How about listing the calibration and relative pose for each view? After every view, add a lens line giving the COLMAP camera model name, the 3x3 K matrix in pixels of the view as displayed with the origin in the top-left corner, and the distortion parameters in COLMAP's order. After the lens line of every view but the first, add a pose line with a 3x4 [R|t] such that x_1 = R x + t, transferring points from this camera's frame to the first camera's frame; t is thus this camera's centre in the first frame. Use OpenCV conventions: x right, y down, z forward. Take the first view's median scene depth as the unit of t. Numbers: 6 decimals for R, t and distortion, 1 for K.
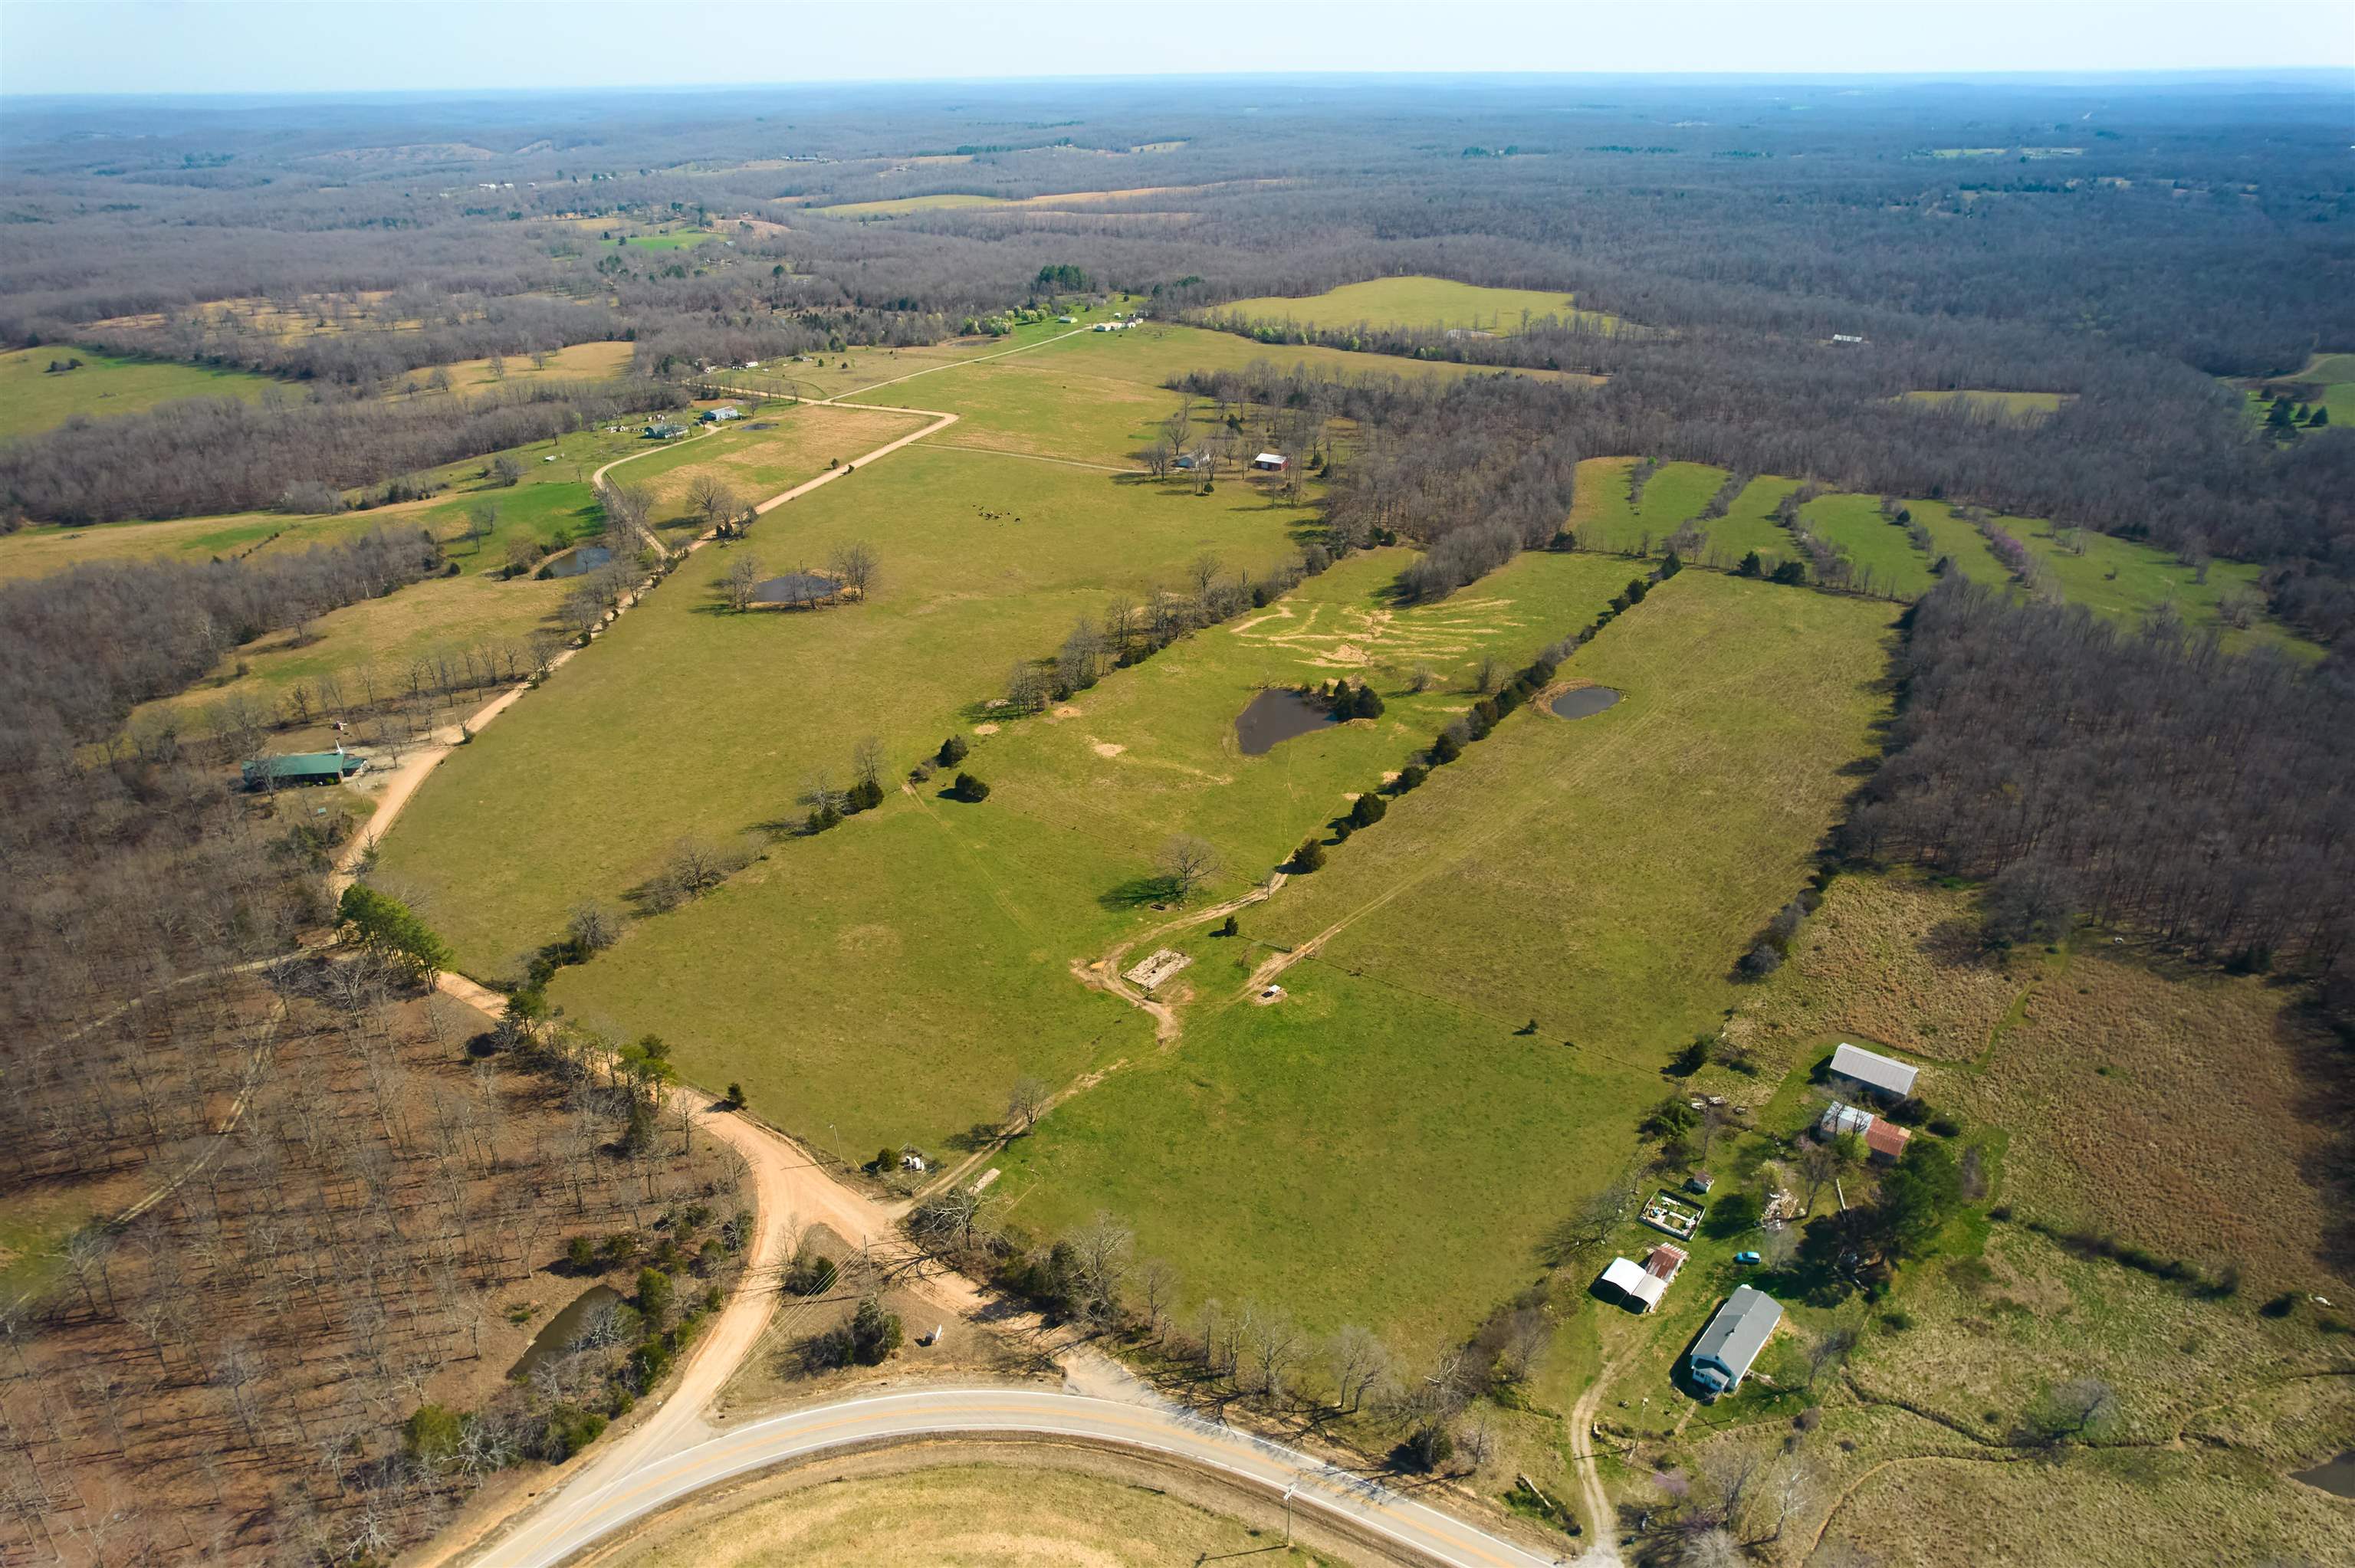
lens RADIAL K [[1502.9, 0, 1184.4], [0, 1502.9, 783.0], [0, 0, 1]] dist [-0.082163, 0.069910]
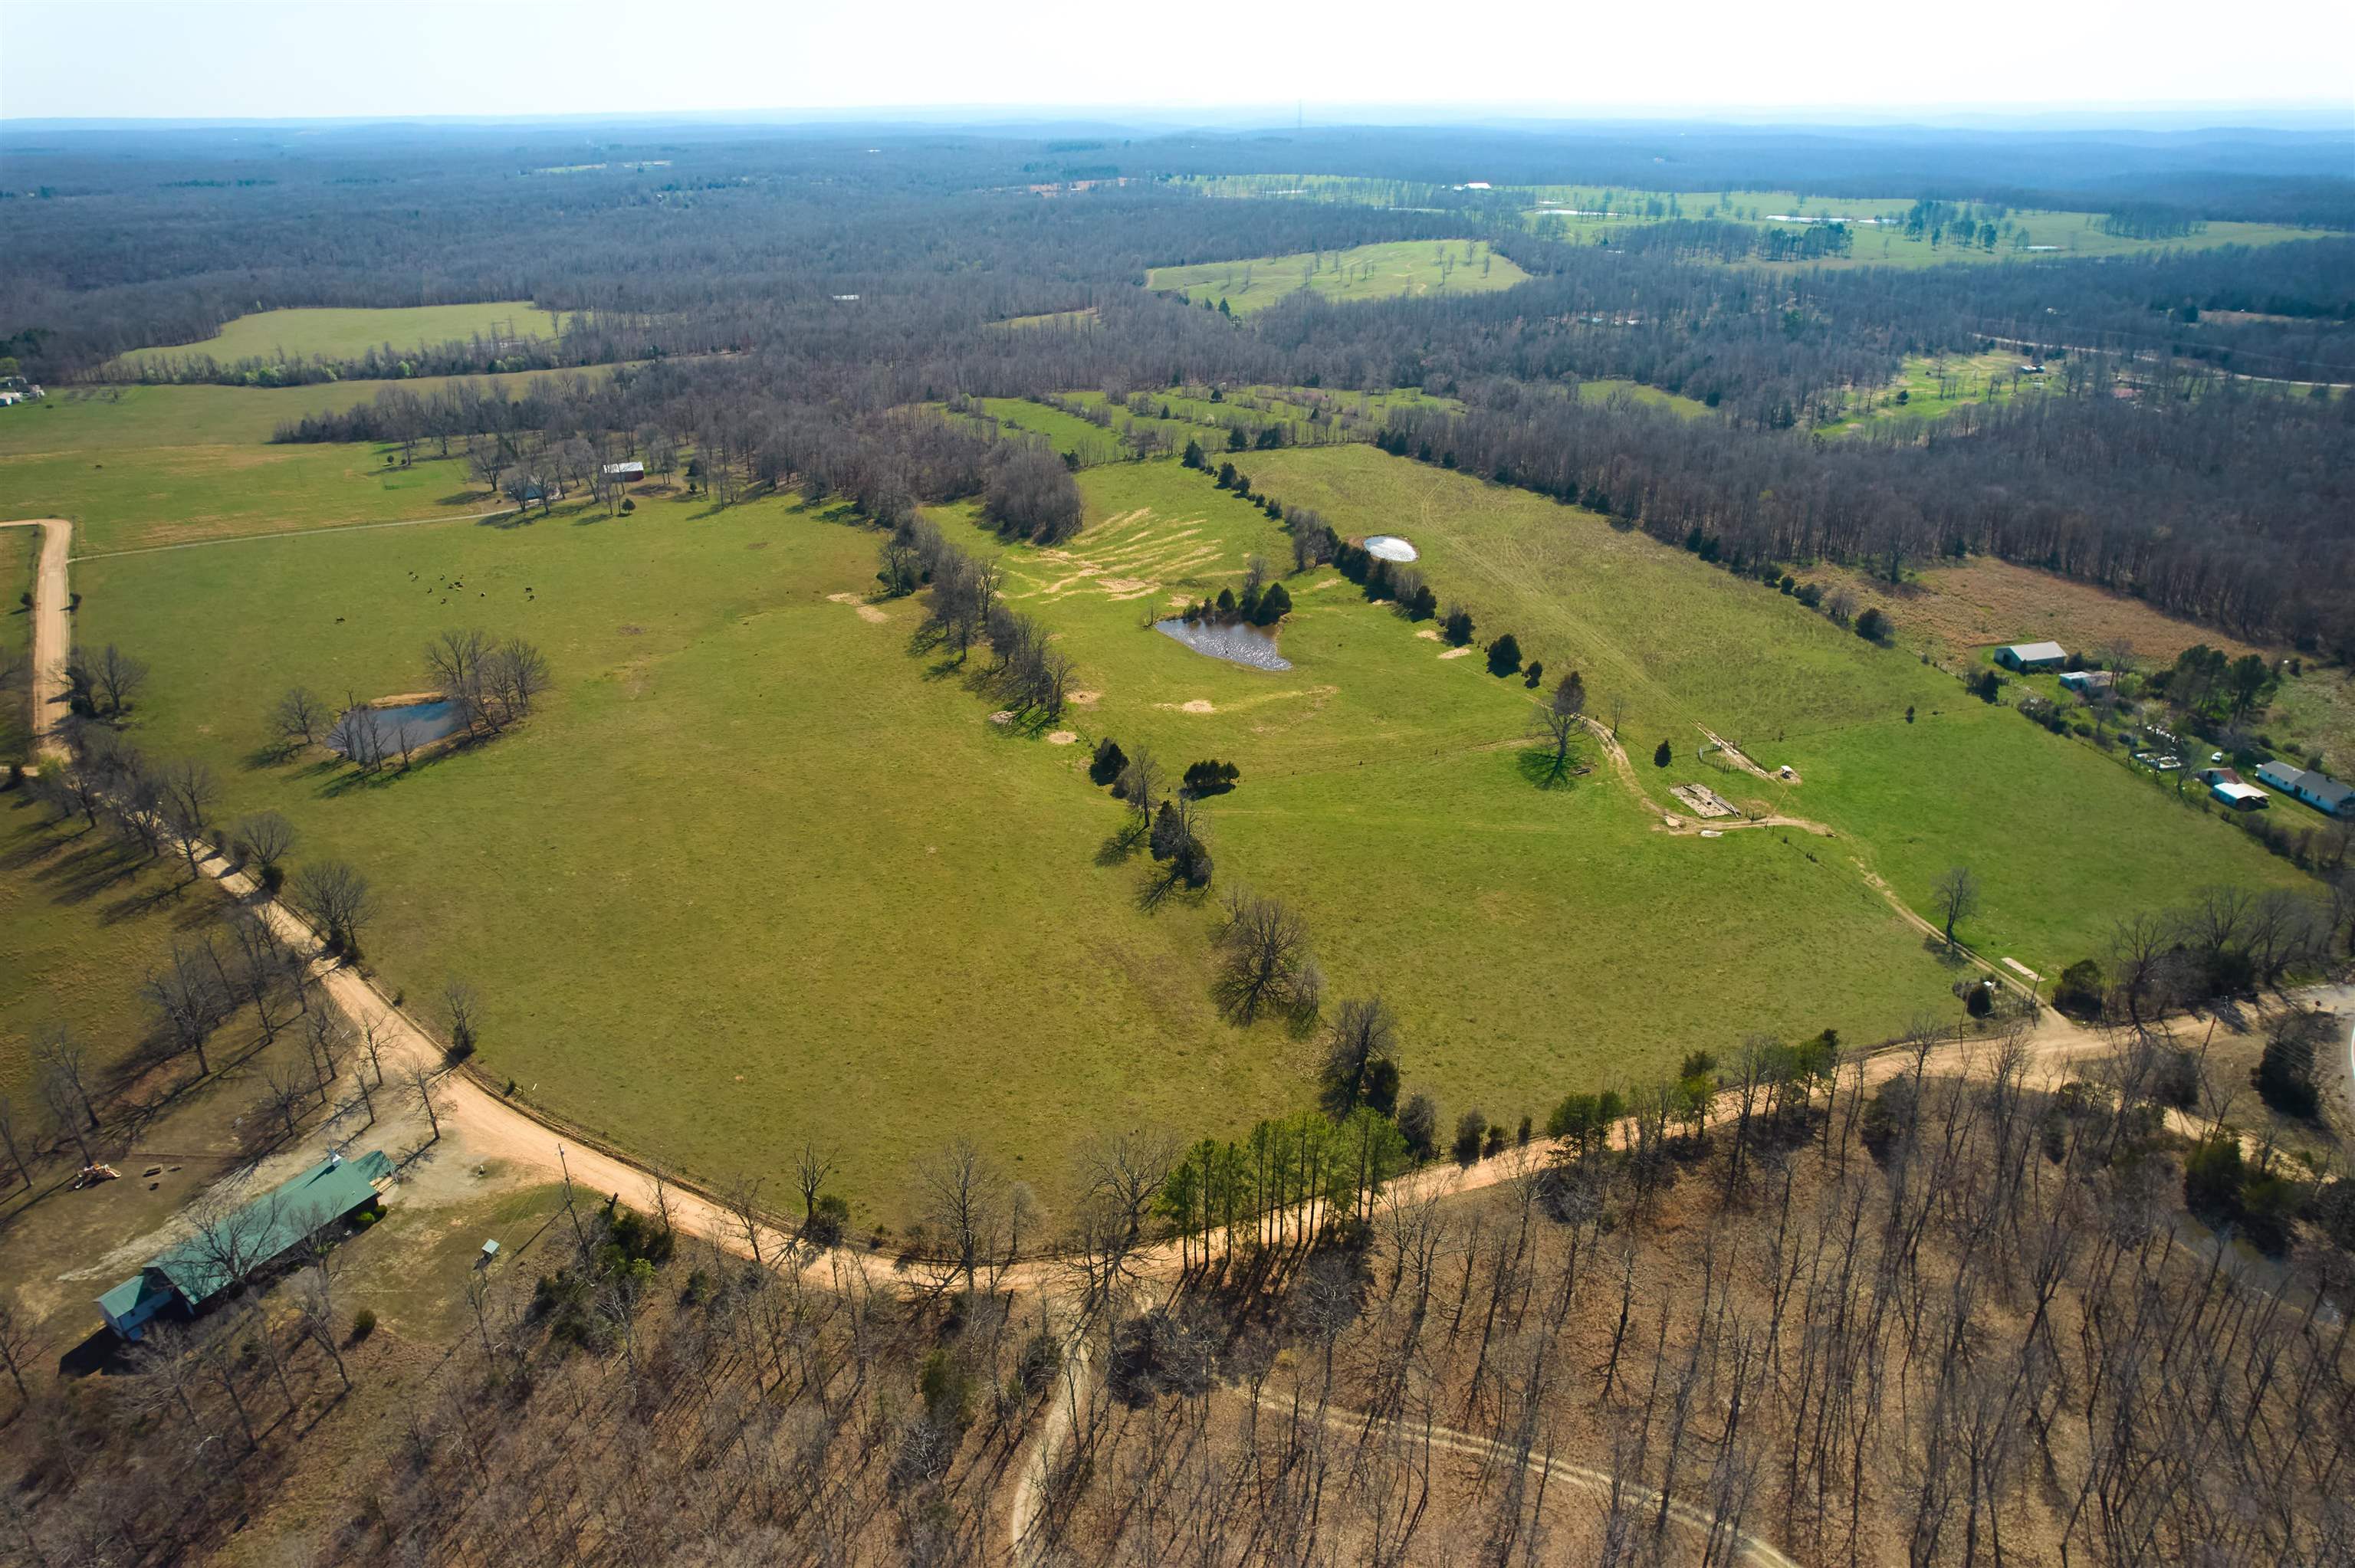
lens RADIAL K [[1502.9, 0, 1184.4], [0, 1502.9, 783.0], [0, 0, 1]] dist [-0.082163, 0.069910]
pose [[0.606830, -0.332326, 0.722023, -1.114612], [0.350663, 0.927149, 0.132022, -0.159026], [-0.713297, 0.173072, 0.679157, 0.726816]]
